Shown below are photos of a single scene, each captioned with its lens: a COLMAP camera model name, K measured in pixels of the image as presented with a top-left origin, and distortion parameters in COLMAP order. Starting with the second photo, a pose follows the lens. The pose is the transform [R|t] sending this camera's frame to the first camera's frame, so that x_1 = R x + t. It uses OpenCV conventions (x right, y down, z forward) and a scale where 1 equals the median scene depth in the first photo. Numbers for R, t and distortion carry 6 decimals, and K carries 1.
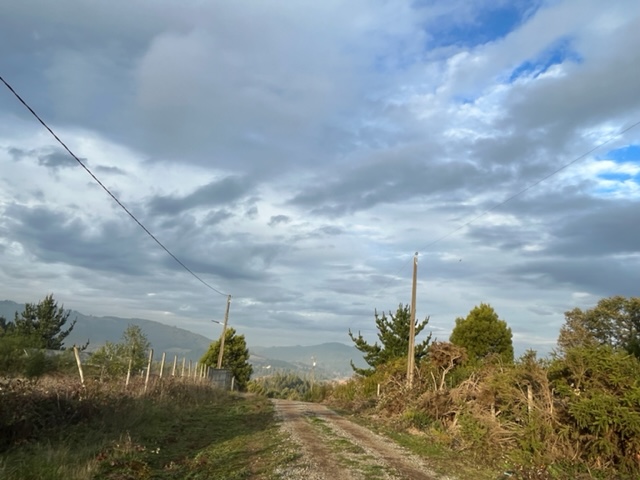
lens RADIAL K [[413.8, 0, 320.0], [0, 413.8, 240.0], [0, 0, 1]] dist [-0.003380, 0.000206]
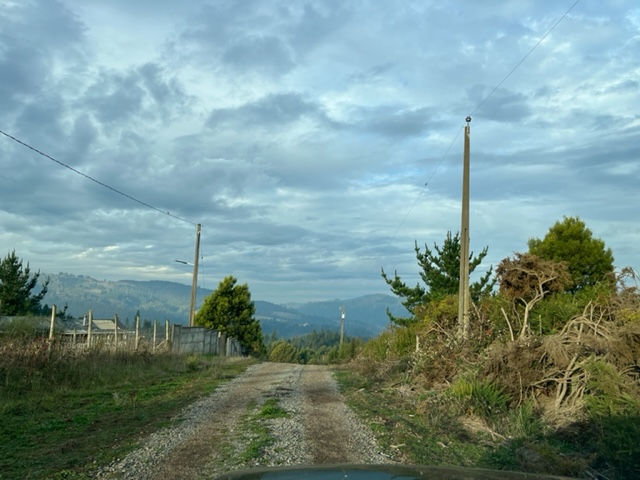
lens RADIAL K [[497.3, 0, 320.0], [0, 497.3, 240.0], [0, 0, 1]] dist [0.031374, 0.000999]
pose [[0.995852, -0.063531, -0.065137, 0.022150], [0.071740, 0.988570, 0.132599, 0.035517], [0.055969, -0.136722, 0.989027, 0.098052]]
